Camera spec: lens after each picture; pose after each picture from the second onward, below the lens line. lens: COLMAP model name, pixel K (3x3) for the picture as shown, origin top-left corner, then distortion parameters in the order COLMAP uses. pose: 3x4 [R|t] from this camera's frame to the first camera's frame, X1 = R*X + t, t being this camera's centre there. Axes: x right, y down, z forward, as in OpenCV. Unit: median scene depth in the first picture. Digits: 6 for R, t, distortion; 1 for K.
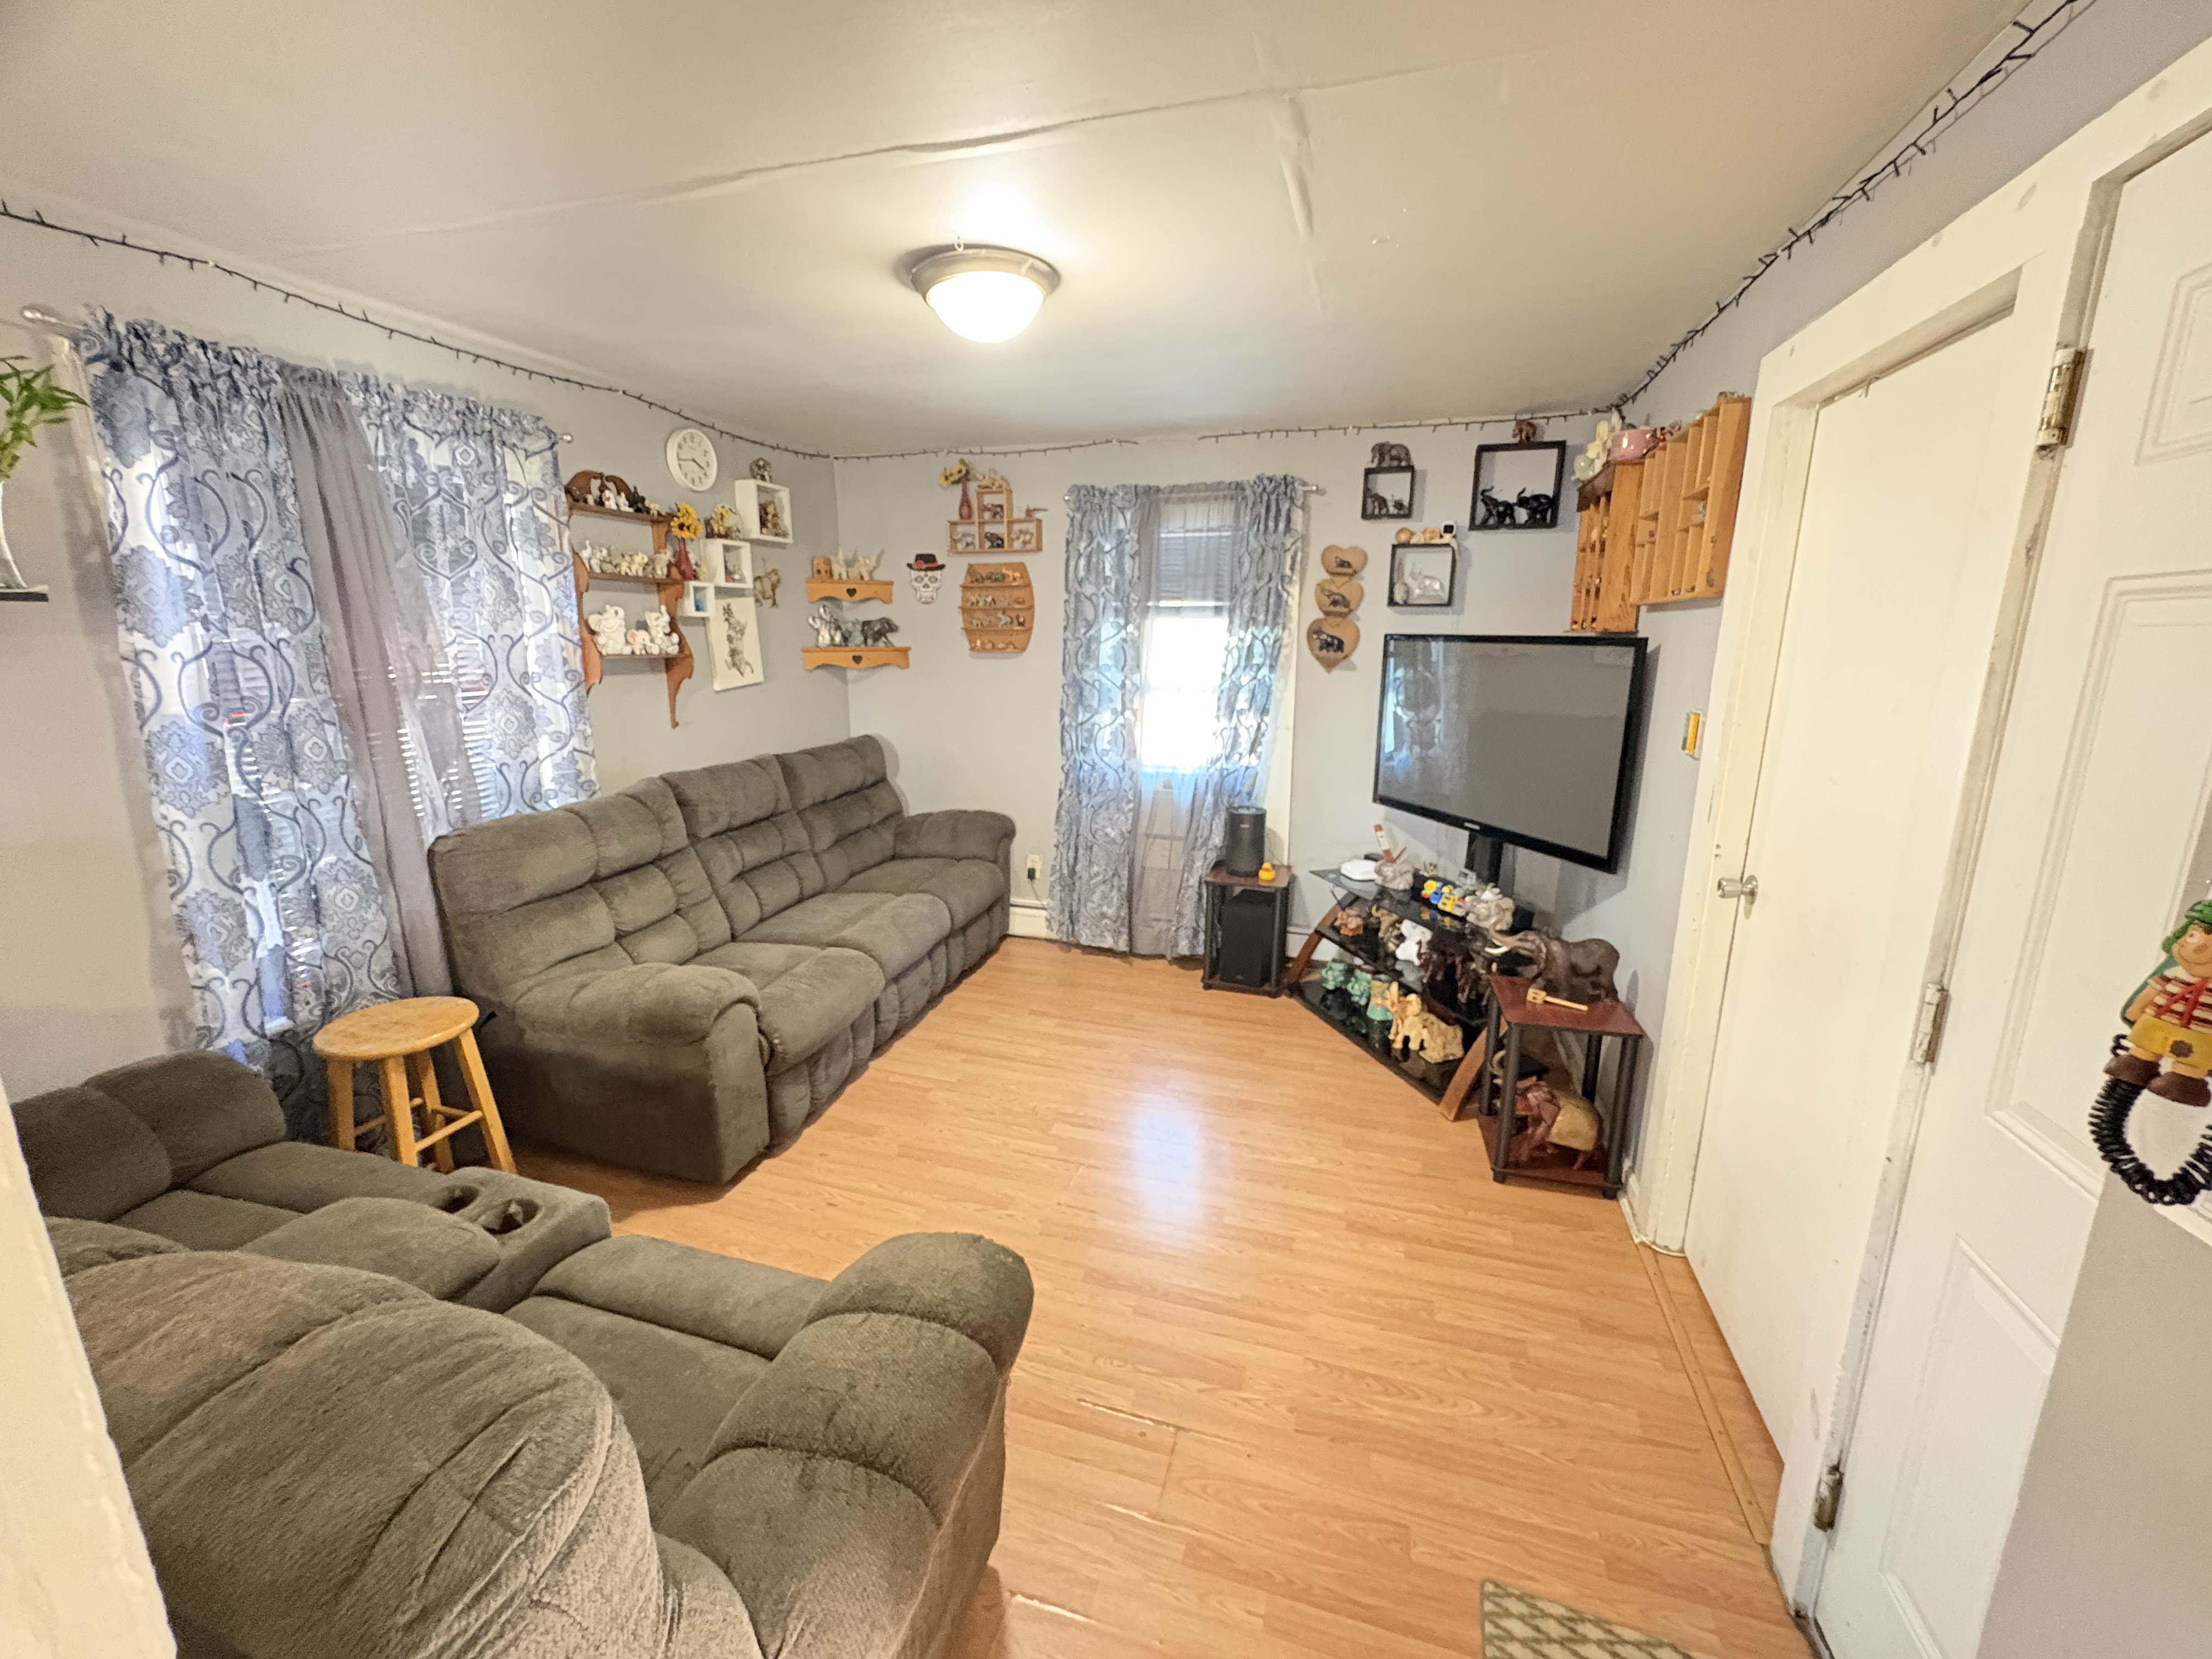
lens RADIAL K [[878.8, 0, 1106.9], [0, 878.8, 831.0], [0, 0, 1]] dist [-0.001164, 0.000620]
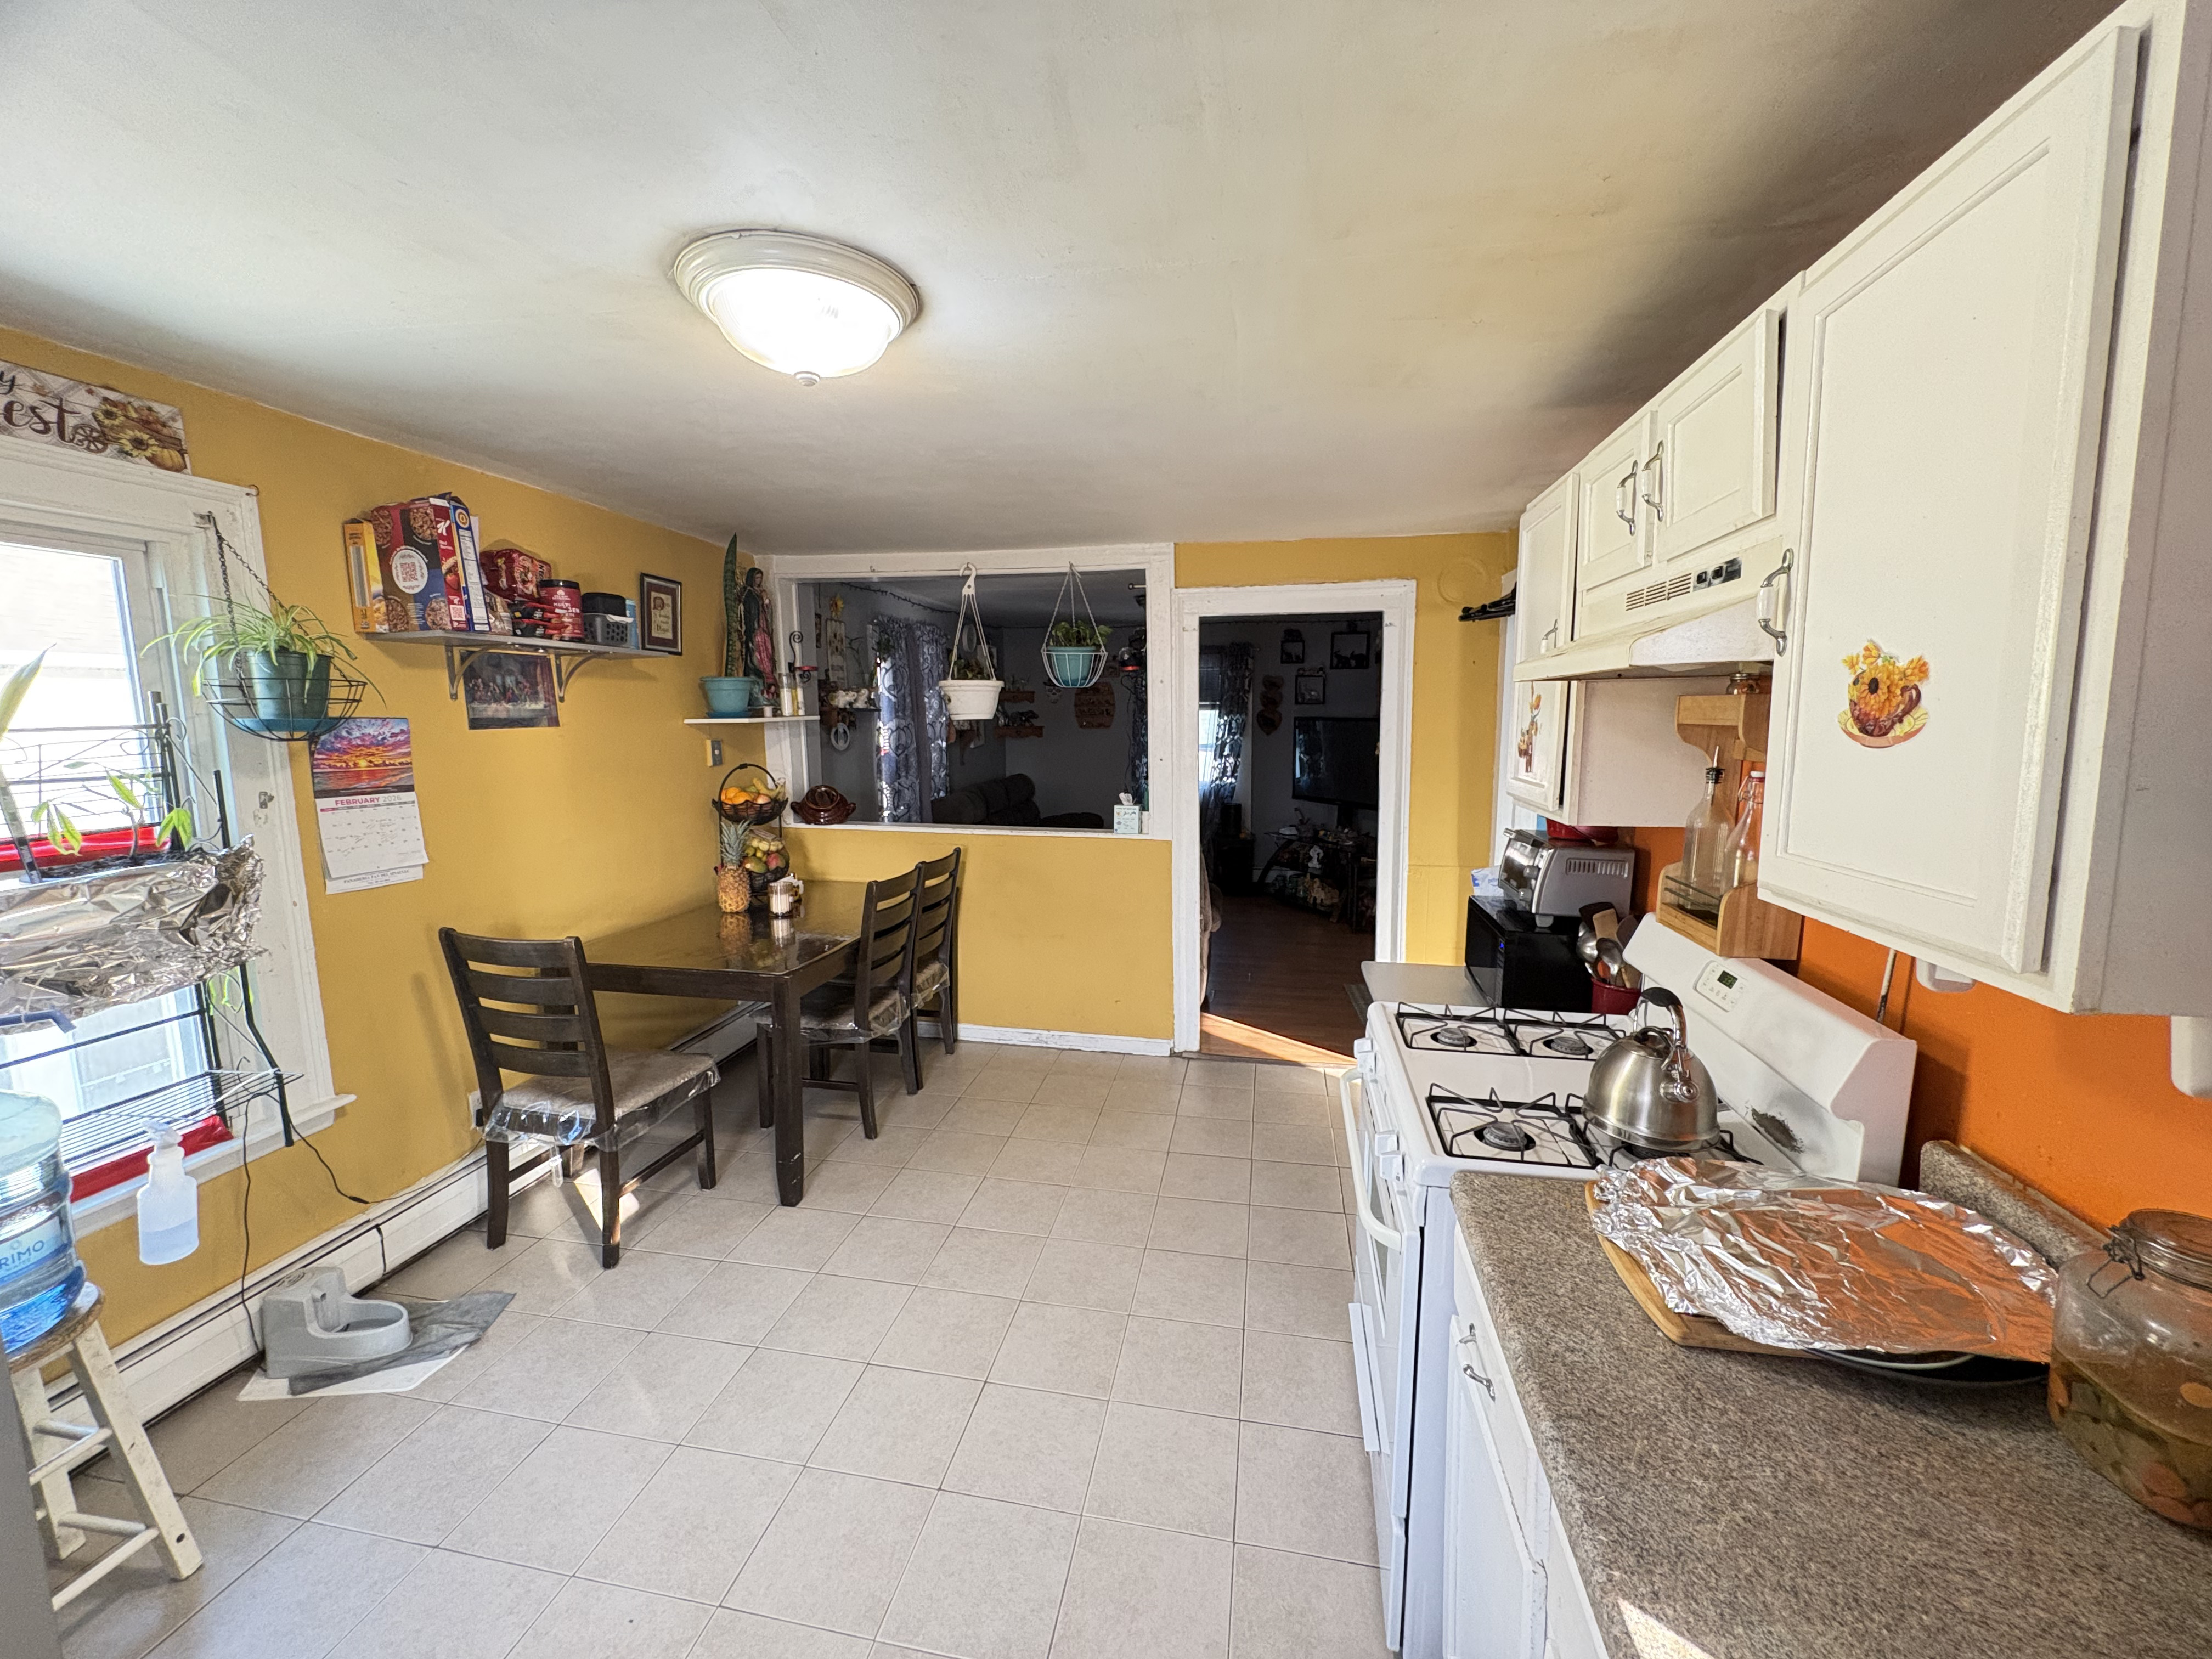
lens RADIAL K [[878.8, 0, 1102.1], [0, 878.8, 835.0], [0, 0, 1]] dist [-0.001164, 0.000620]
pose [[0.993703, -0.024520, 0.109328, -0.357048], [0.033529, 0.996123, -0.081336, 0.200530], [-0.106910, 0.084490, 0.990672, -0.953592]]
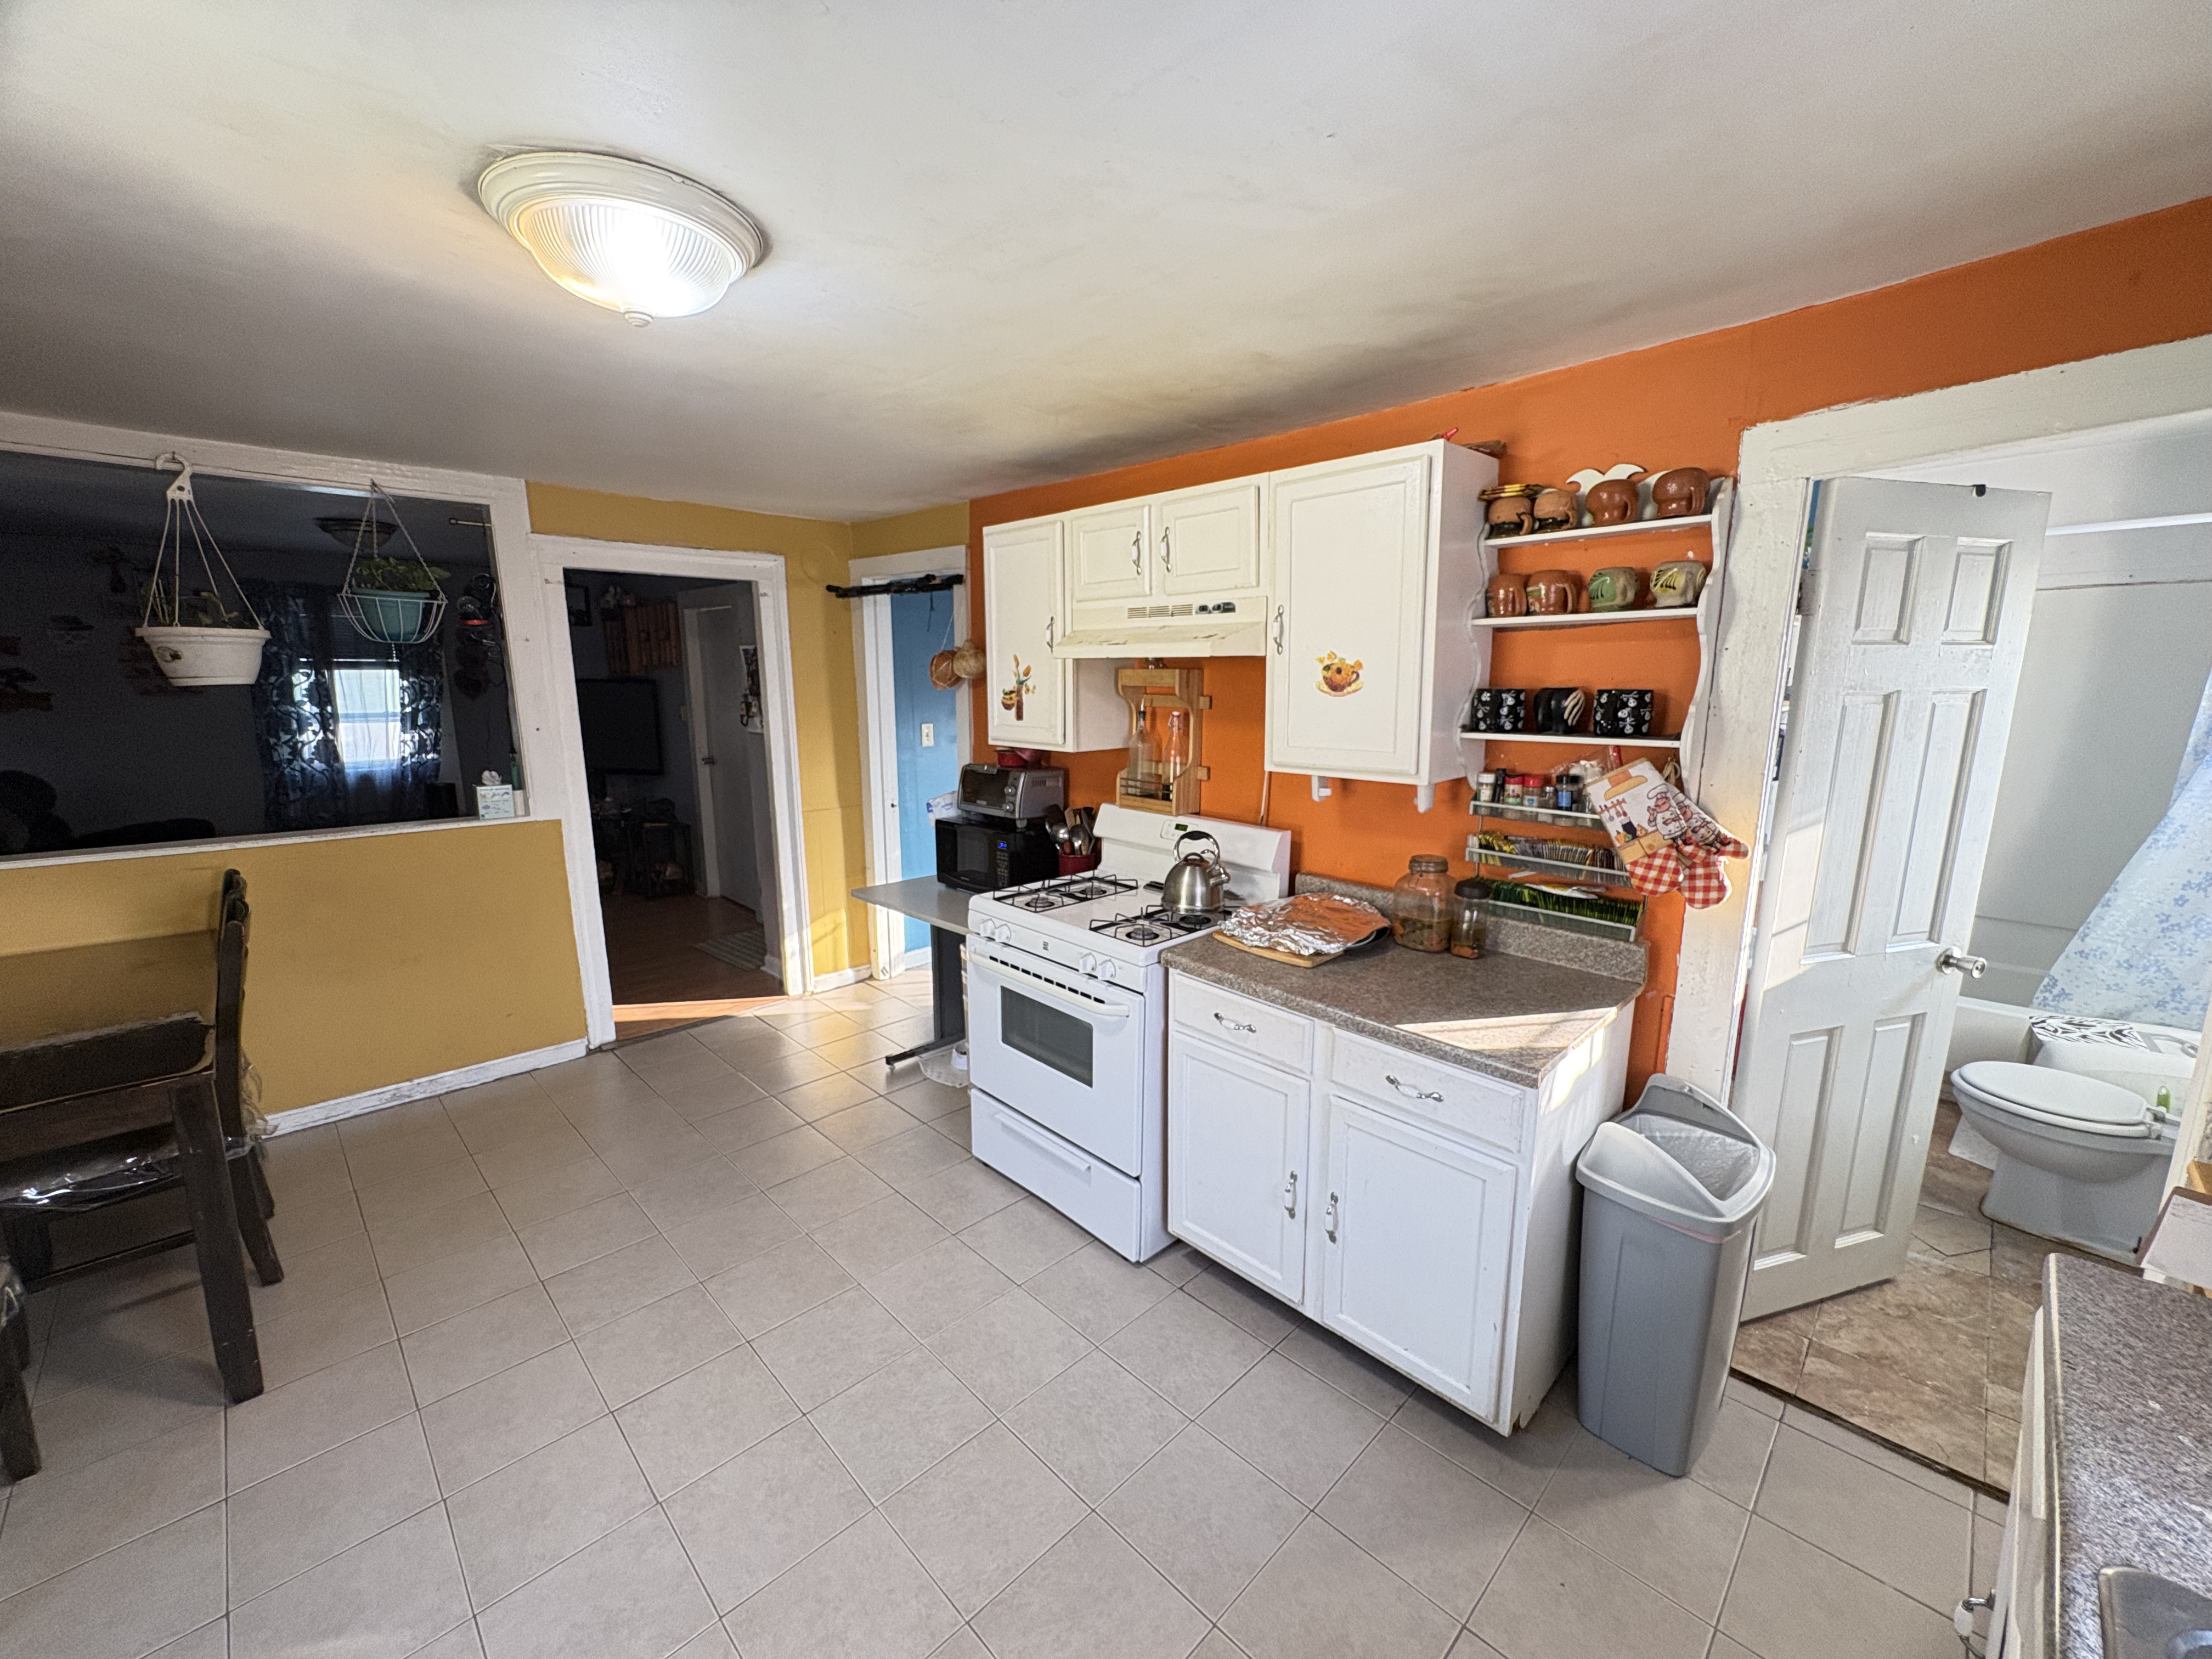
lens RADIAL K [[878.8, 0, 1106.4], [0, 878.8, 837.4], [0, 0, 1]] dist [-0.001164, 0.000620]
pose [[0.474459, -0.168804, 0.863941, -0.694544], [0.194035, 0.977357, 0.084404, 0.177550], [-0.858626, 0.127589, 0.496469, -0.887345]]
